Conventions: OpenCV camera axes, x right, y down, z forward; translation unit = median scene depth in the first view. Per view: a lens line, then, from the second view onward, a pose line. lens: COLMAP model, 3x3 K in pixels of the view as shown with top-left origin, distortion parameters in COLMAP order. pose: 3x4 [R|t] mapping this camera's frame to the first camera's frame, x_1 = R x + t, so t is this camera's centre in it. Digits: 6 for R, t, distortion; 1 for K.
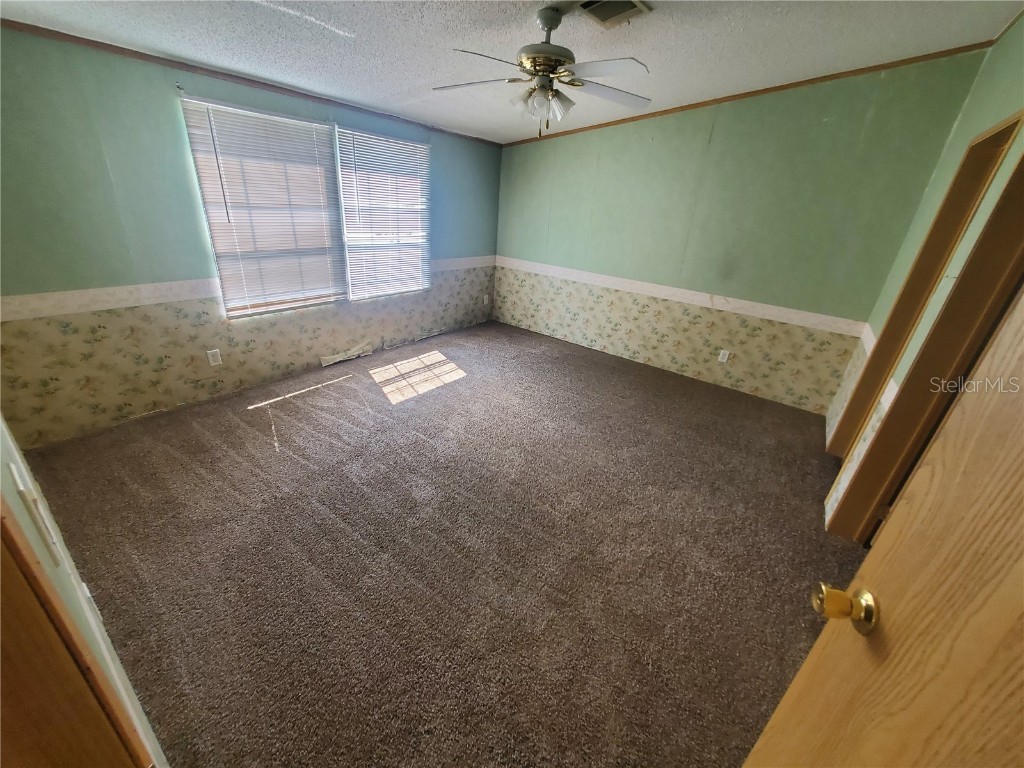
lens RADIAL K [[408.3, 0, 512.0], [0, 408.3, 384.0], [0, 0, 1]] dist [-0.000215, -0.000007]
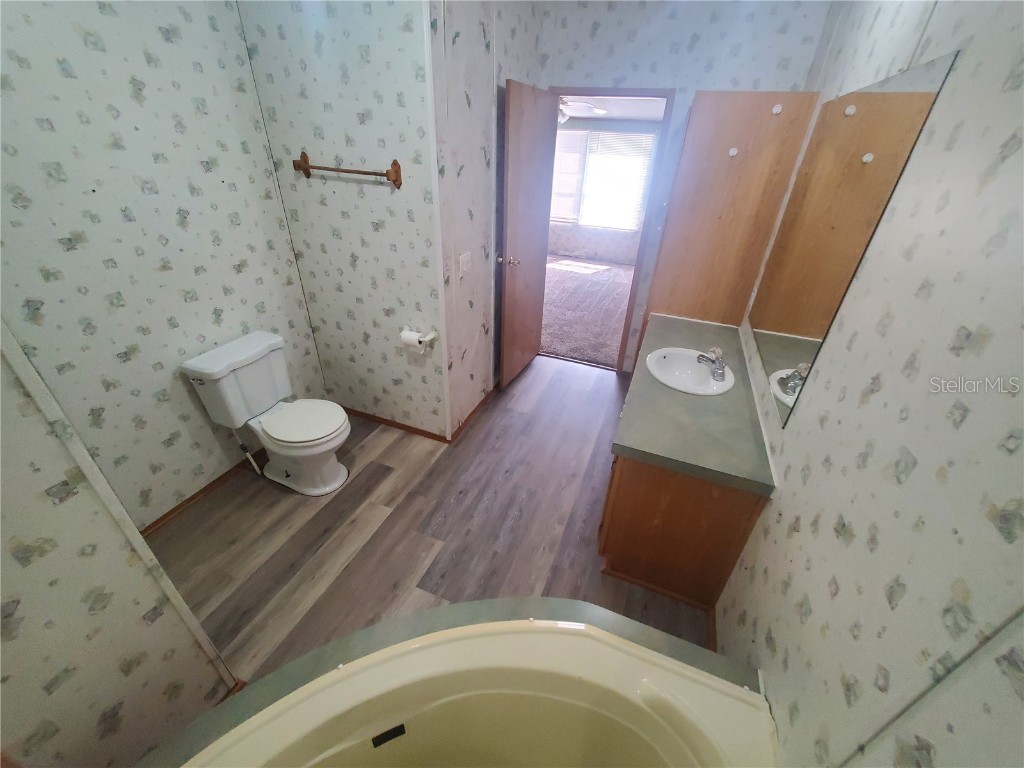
lens RADIAL K [[408.3, 0, 512.0], [0, 408.3, 384.0], [0, 0, 1]] dist [-0.000215, -0.000007]
pose [[0.259216, 0.430469, -0.864583, 1.476312], [-0.422087, 0.855661, 0.299478, -0.005418], [0.868706, 0.287300, 0.403496, 0.175696]]
